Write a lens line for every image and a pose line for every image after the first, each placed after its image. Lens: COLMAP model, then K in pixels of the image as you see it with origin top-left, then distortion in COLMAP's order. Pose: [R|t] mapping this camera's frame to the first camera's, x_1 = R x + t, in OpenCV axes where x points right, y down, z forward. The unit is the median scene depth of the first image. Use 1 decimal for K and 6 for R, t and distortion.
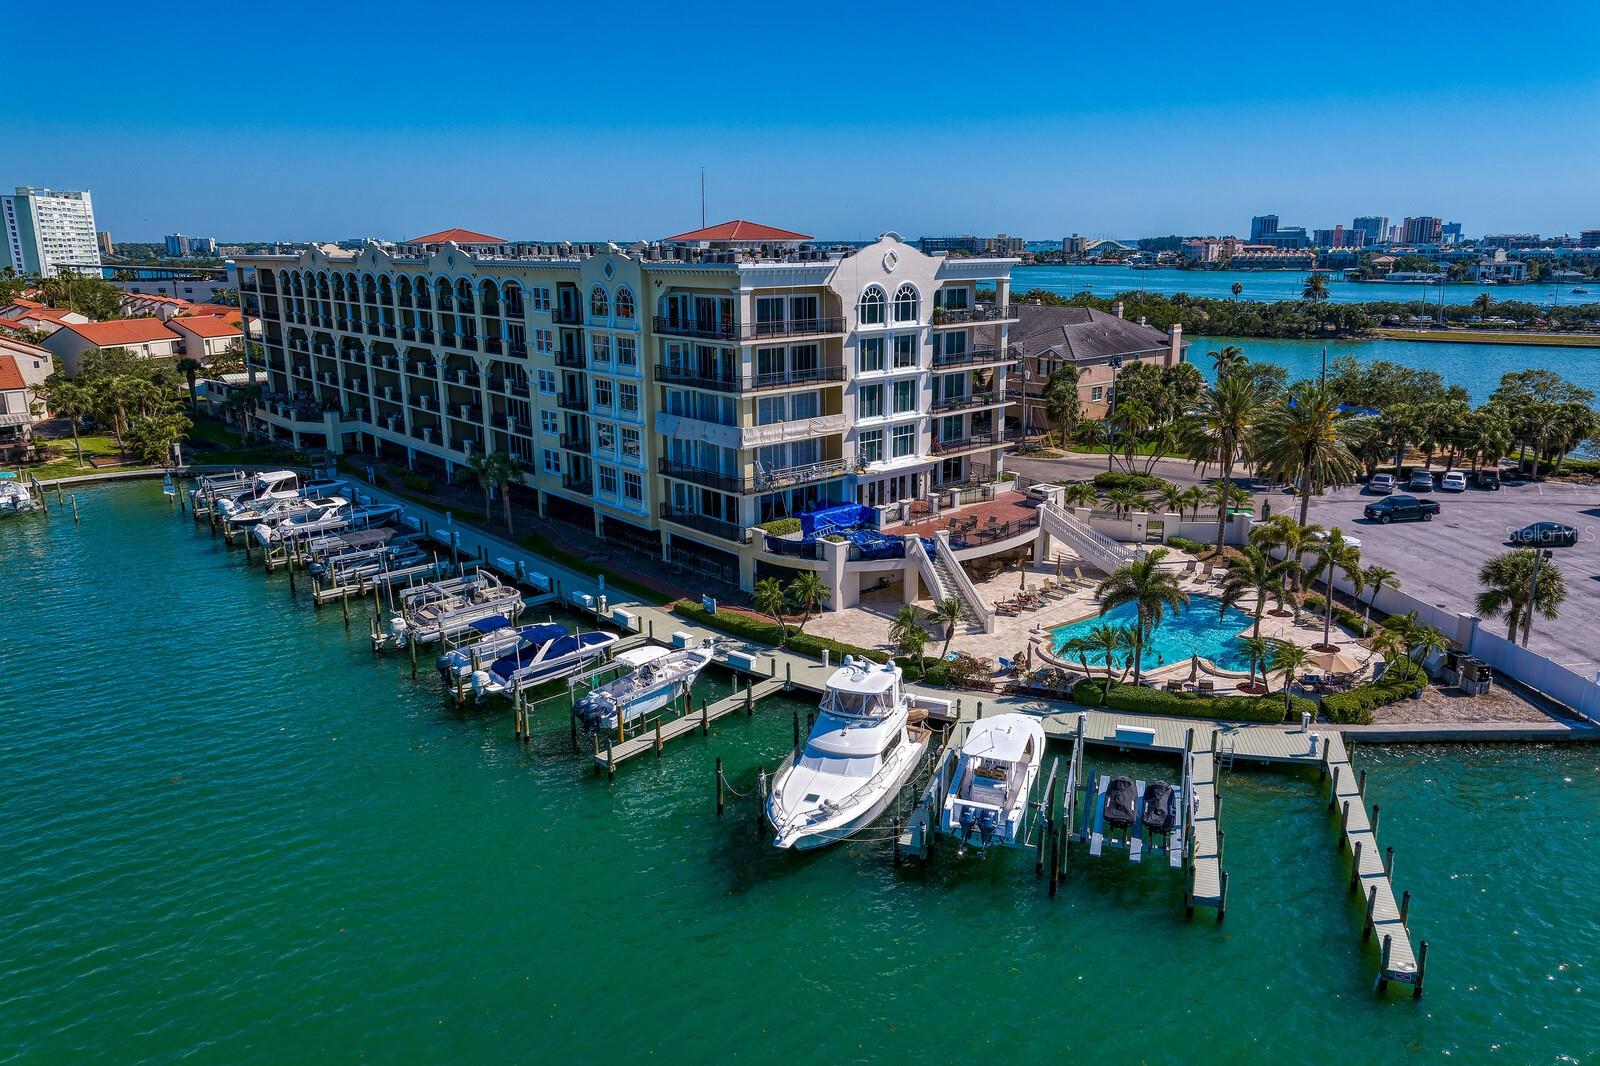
lens RADIAL K [[1089.1, 0, 793.4], [0, 1089.1, 531.5], [0, 0, 1]] dist [-0.005747, 0.007551]
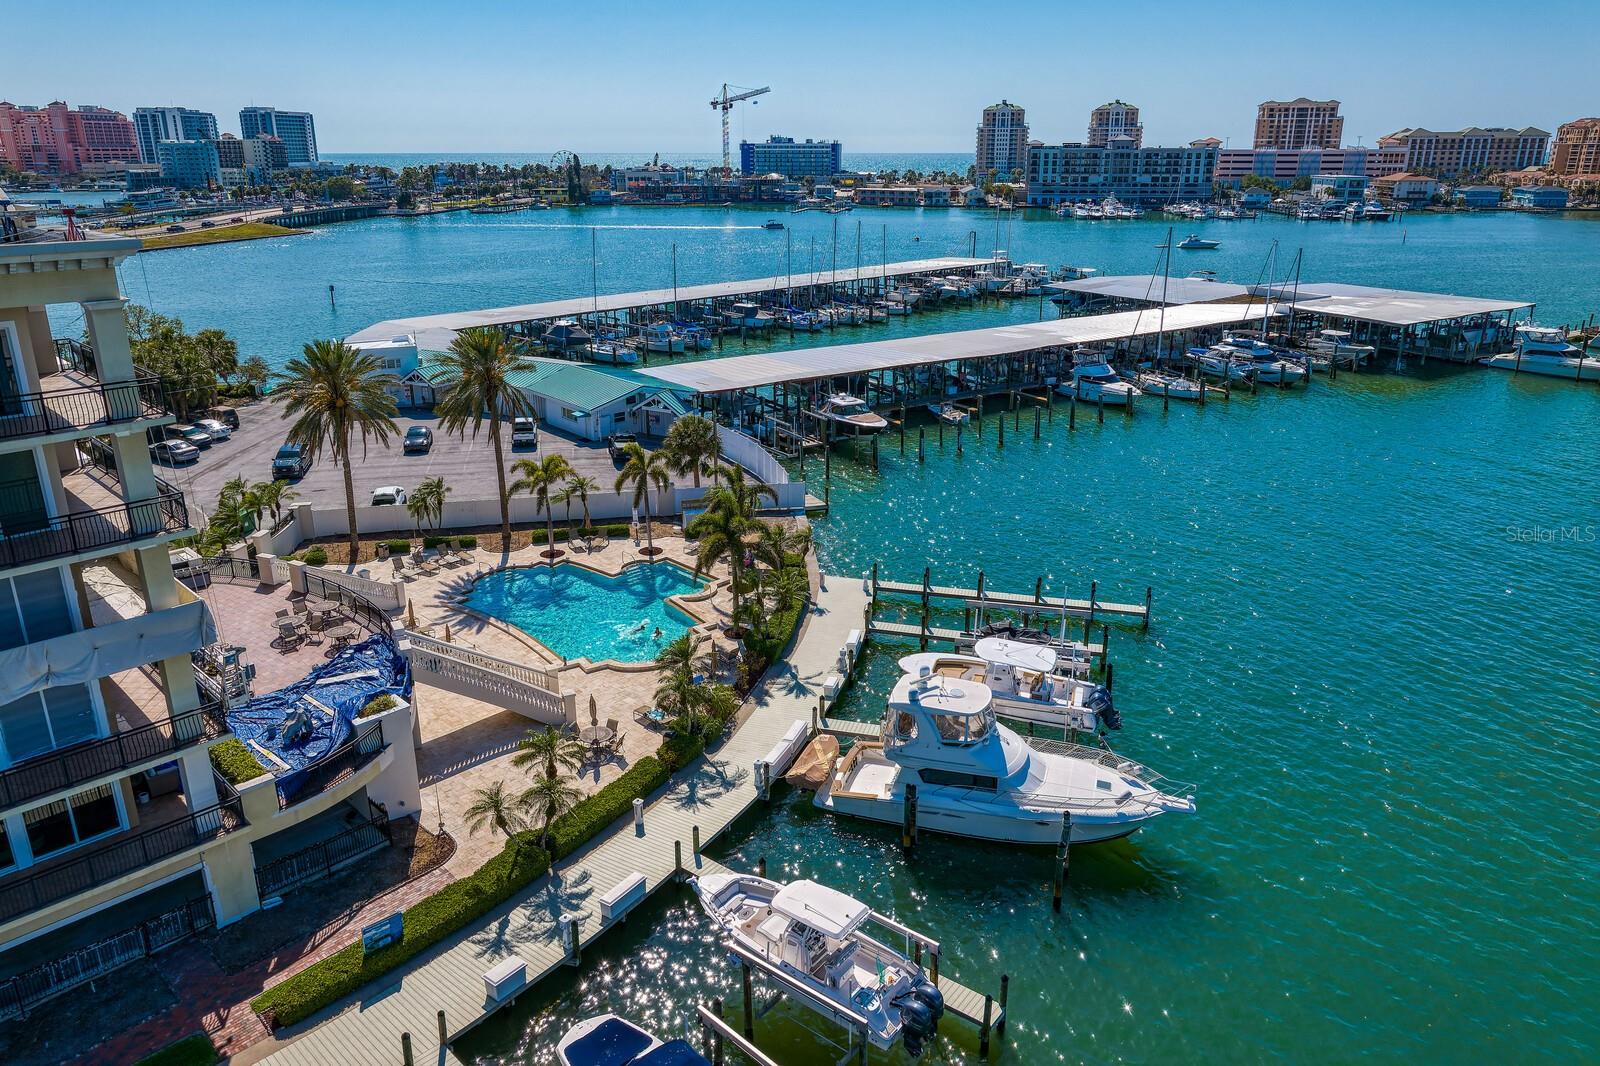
lens RADIAL K [[1089.1, 0, 793.4], [0, 1089.1, 531.5], [0, 0, 1]] dist [-0.005747, 0.007551]
pose [[-0.061518, -0.332681, 0.941031, -0.633419], [0.255438, 0.906171, 0.337055, -0.282053], [-0.964866, 0.261110, 0.029234, 0.925941]]
